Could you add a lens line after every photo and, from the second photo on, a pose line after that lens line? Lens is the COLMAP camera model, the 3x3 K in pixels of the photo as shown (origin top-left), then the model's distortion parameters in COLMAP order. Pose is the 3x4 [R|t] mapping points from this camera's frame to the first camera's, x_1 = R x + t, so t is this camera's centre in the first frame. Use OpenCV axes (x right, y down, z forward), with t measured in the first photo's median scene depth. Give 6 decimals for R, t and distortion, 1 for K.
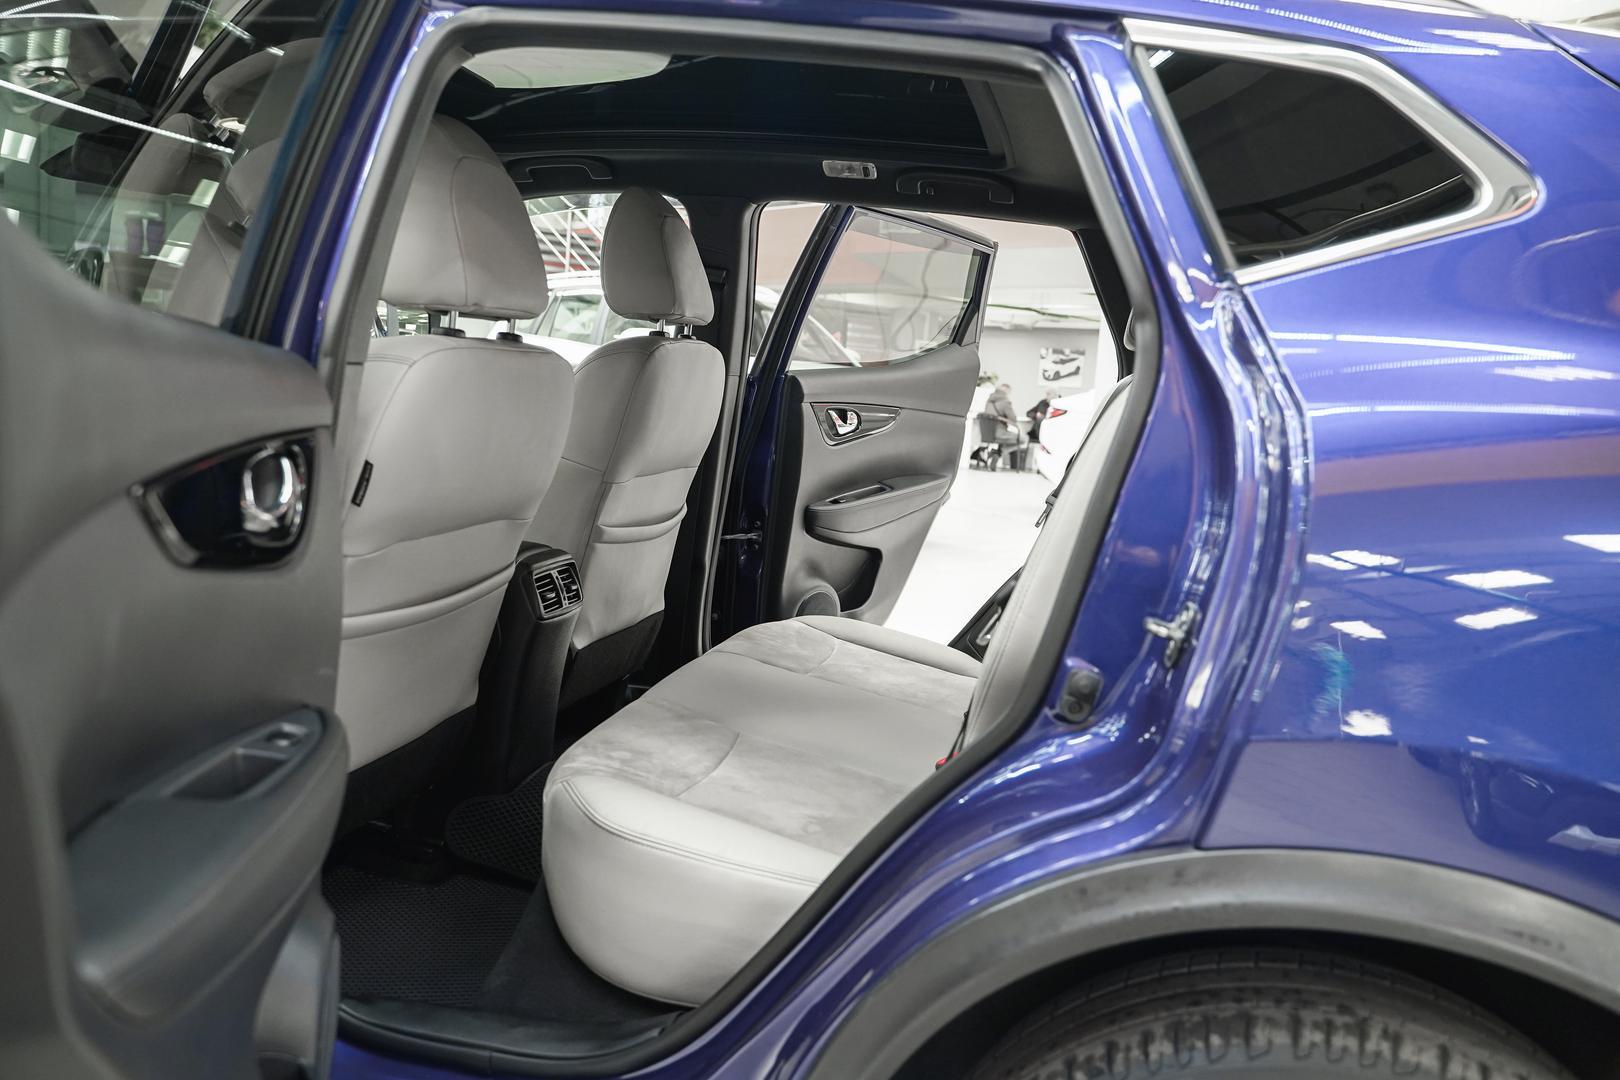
lens RADIAL K [[1291.2, 0, 810.0], [0, 1291.2, 540.0], [0, 0, 1]] dist [-0.027753, 0.011991]
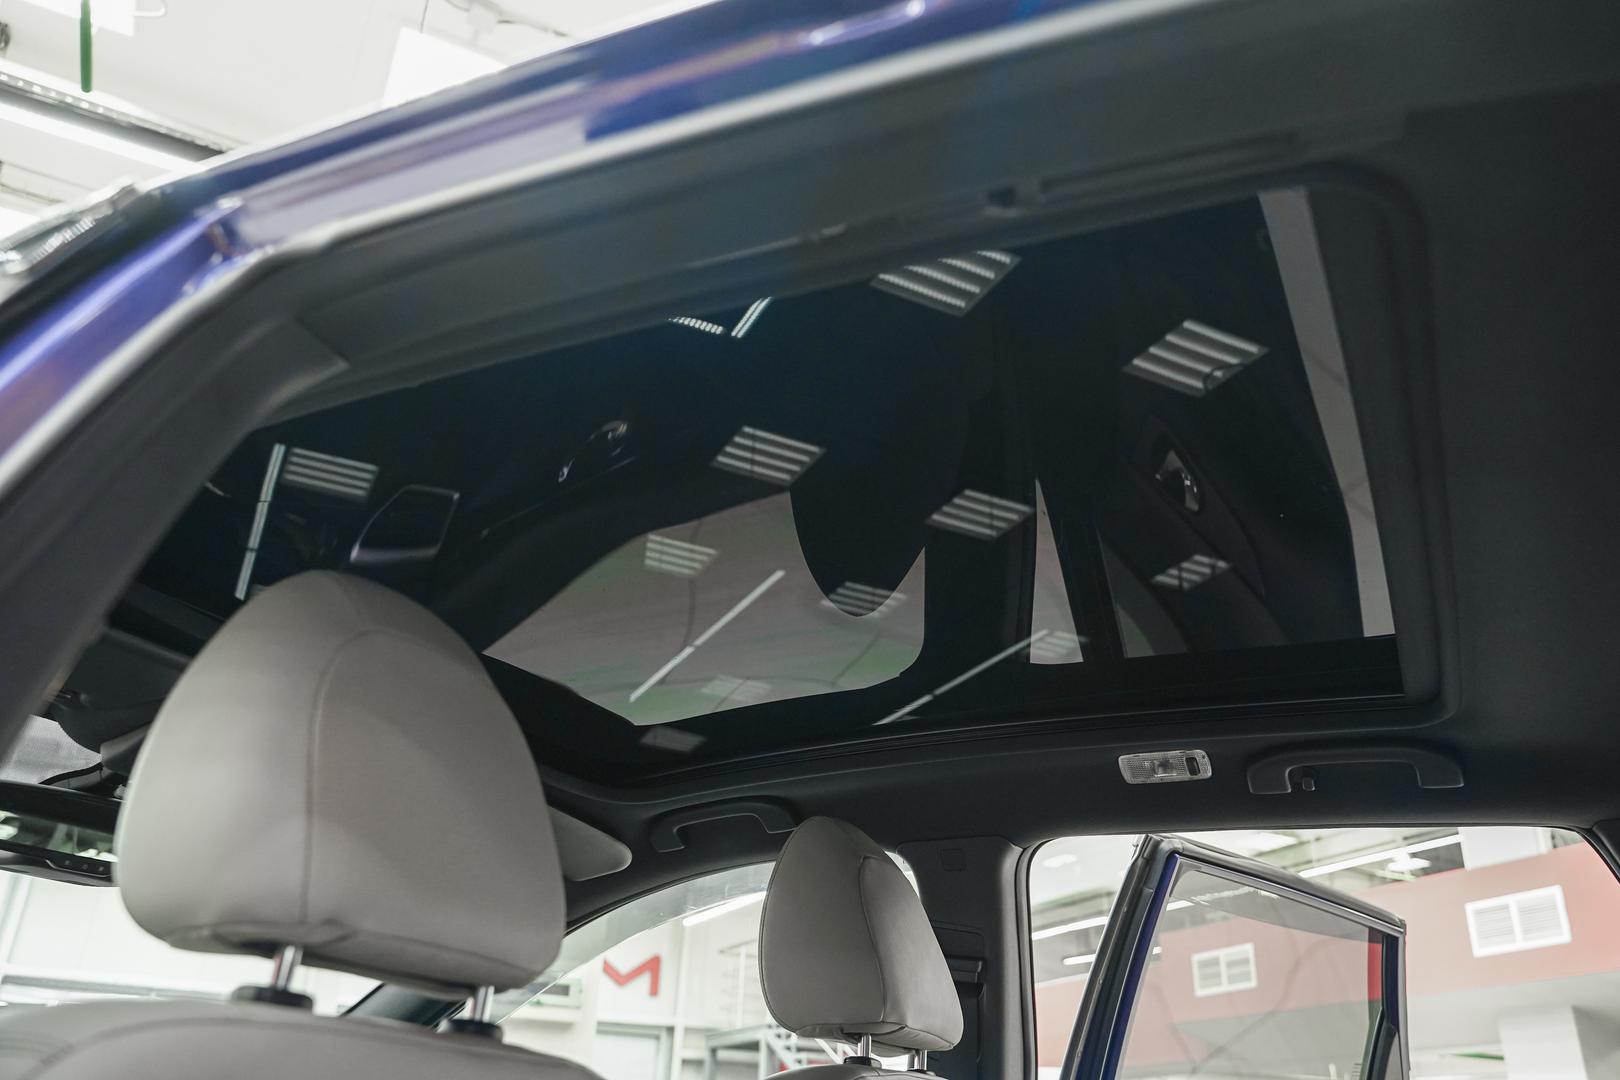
lens RADIAL K [[1291.2, 0, 810.0], [0, 1291.2, 540.0], [0, 0, 1]] dist [-0.027753, 0.011991]
pose [[0.974860, -0.129181, -0.181548, -0.008585], [0.004252, 0.825424, -0.564498, -0.031224], [0.222777, 0.549535, 0.805222, 0.408799]]
